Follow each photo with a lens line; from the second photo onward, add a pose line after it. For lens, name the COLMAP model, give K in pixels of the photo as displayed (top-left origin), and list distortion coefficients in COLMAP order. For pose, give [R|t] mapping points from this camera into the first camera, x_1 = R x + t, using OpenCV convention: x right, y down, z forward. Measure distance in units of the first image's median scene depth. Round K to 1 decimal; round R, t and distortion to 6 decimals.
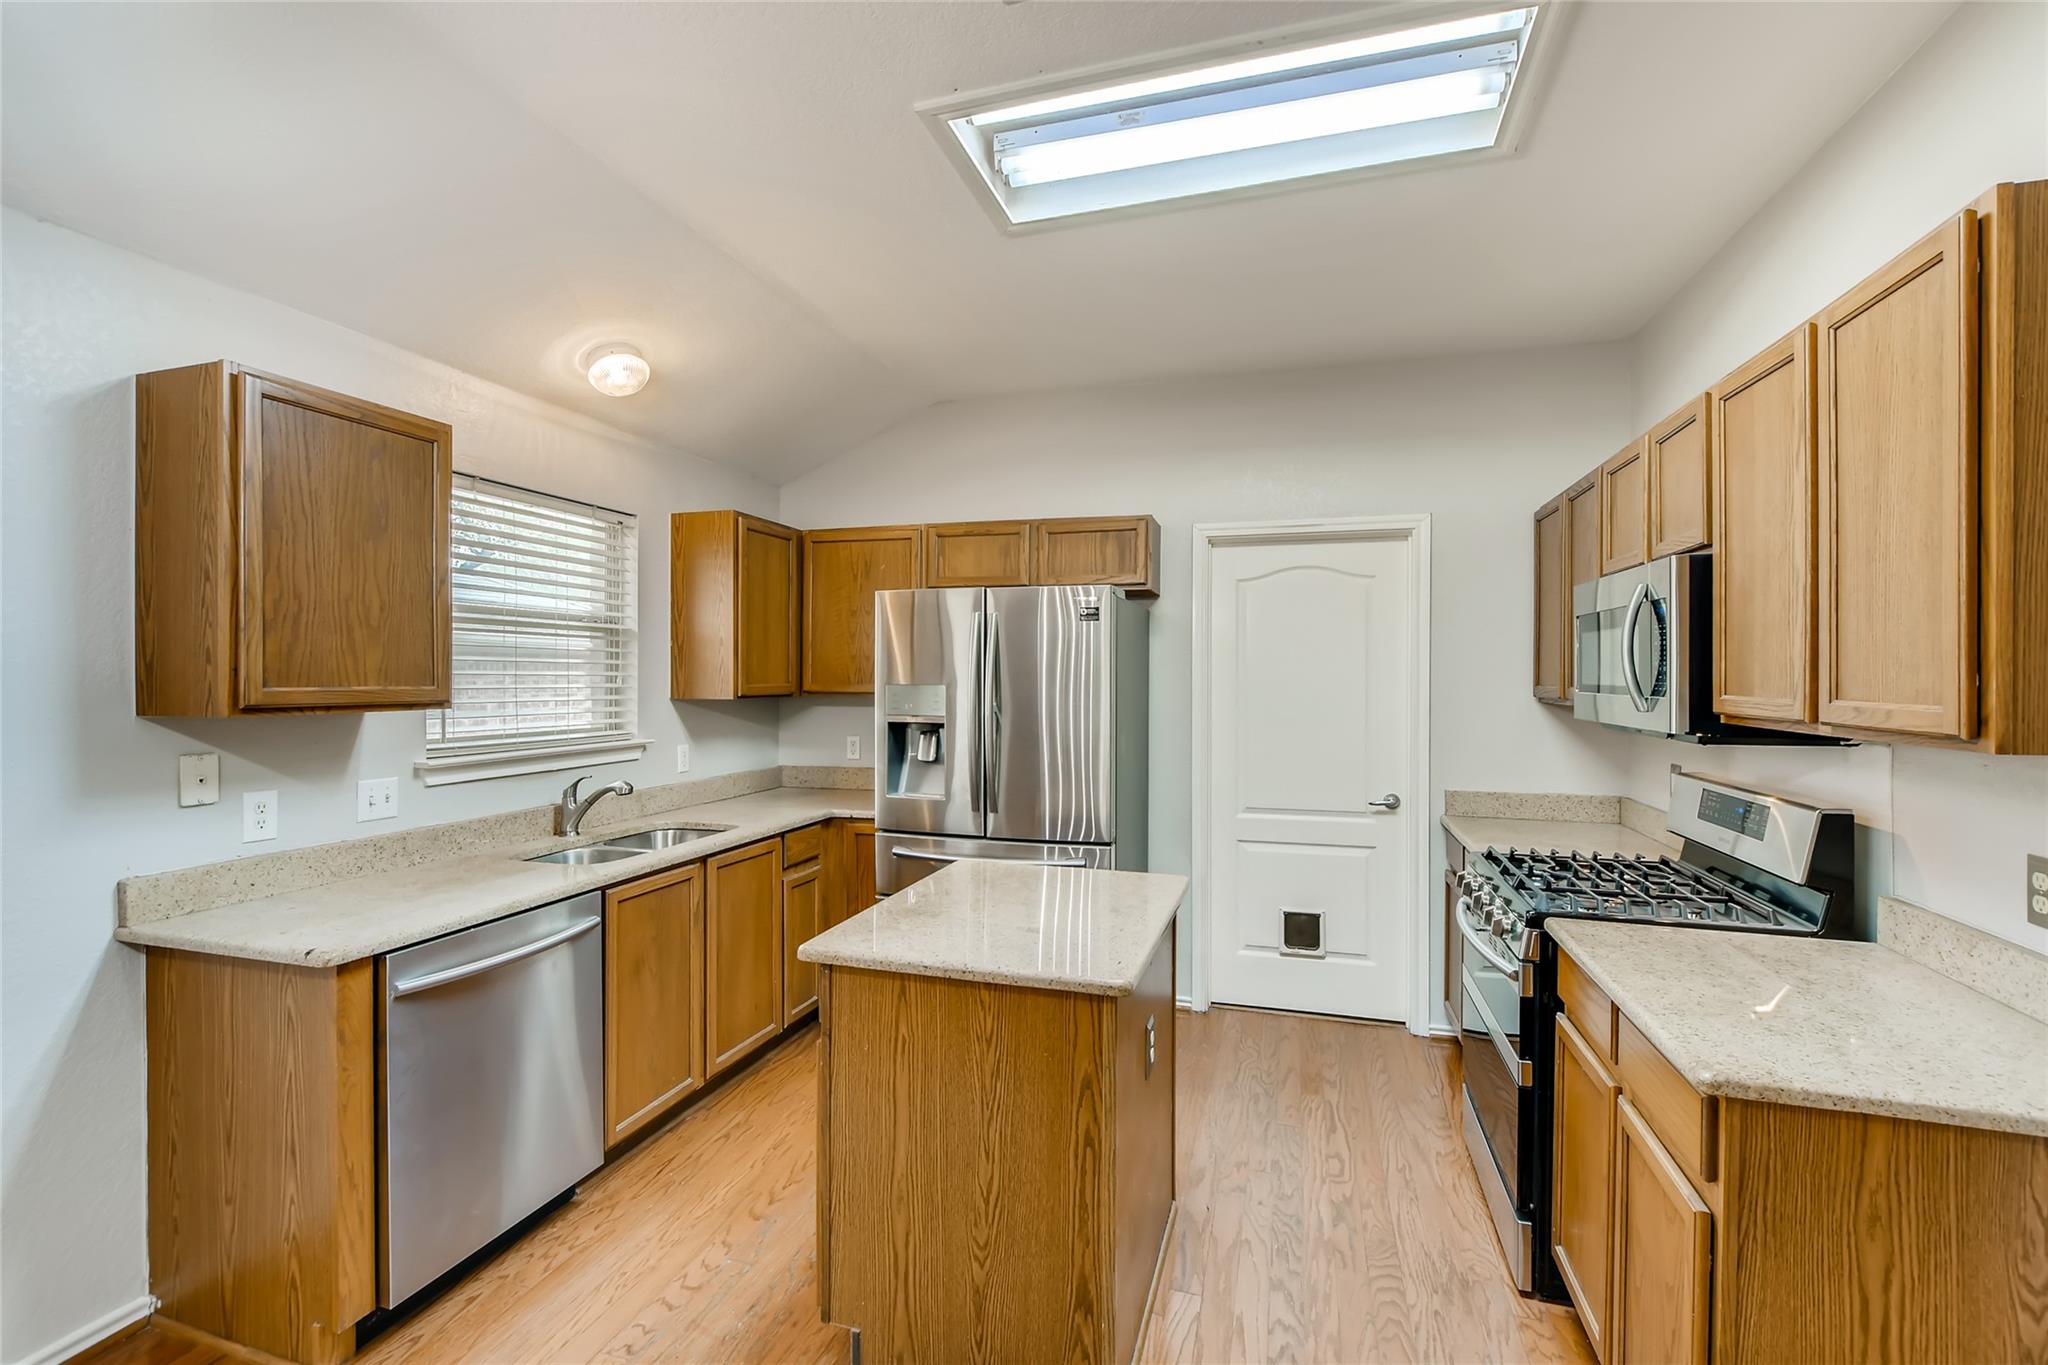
lens RADIAL K [[918.4, 0, 1016.5], [0, 918.4, 683.8], [0, 0, 1]] dist [0.004712, -0.002194]
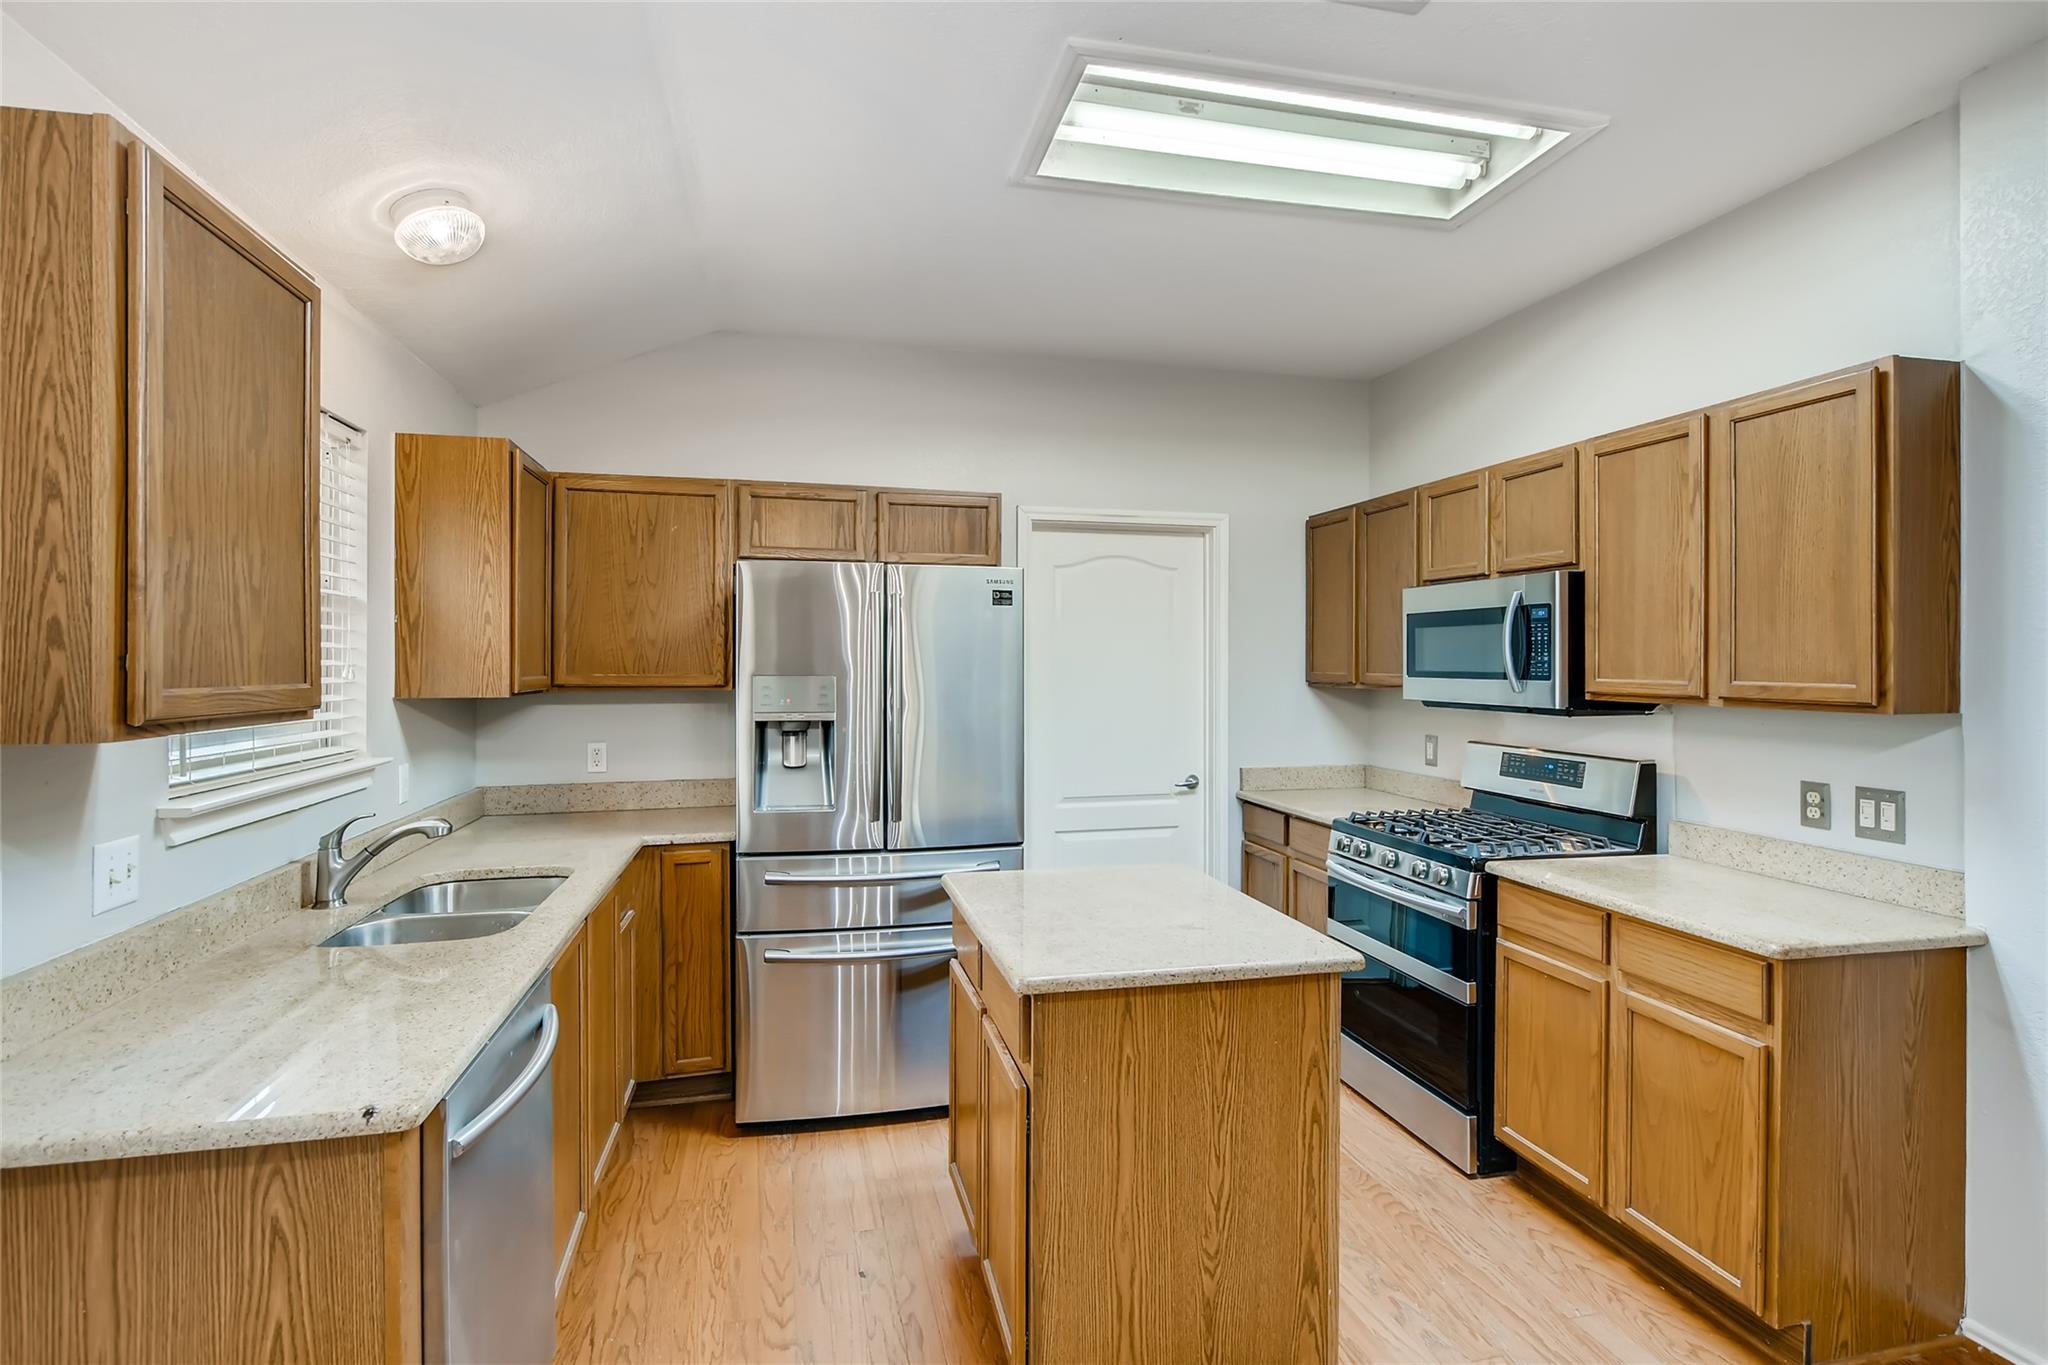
lens RADIAL K [[1022.2, 0, 1027.6], [0, 1022.2, 668.9], [0, 0, 1]] dist [0.002832, -0.000478]
pose [[0.856649, -0.004579, 0.515880, -0.608428], [0.005596, 0.999984, -0.000416, -0.005044], [-0.515870, 0.003243, 0.856661, 0.141854]]
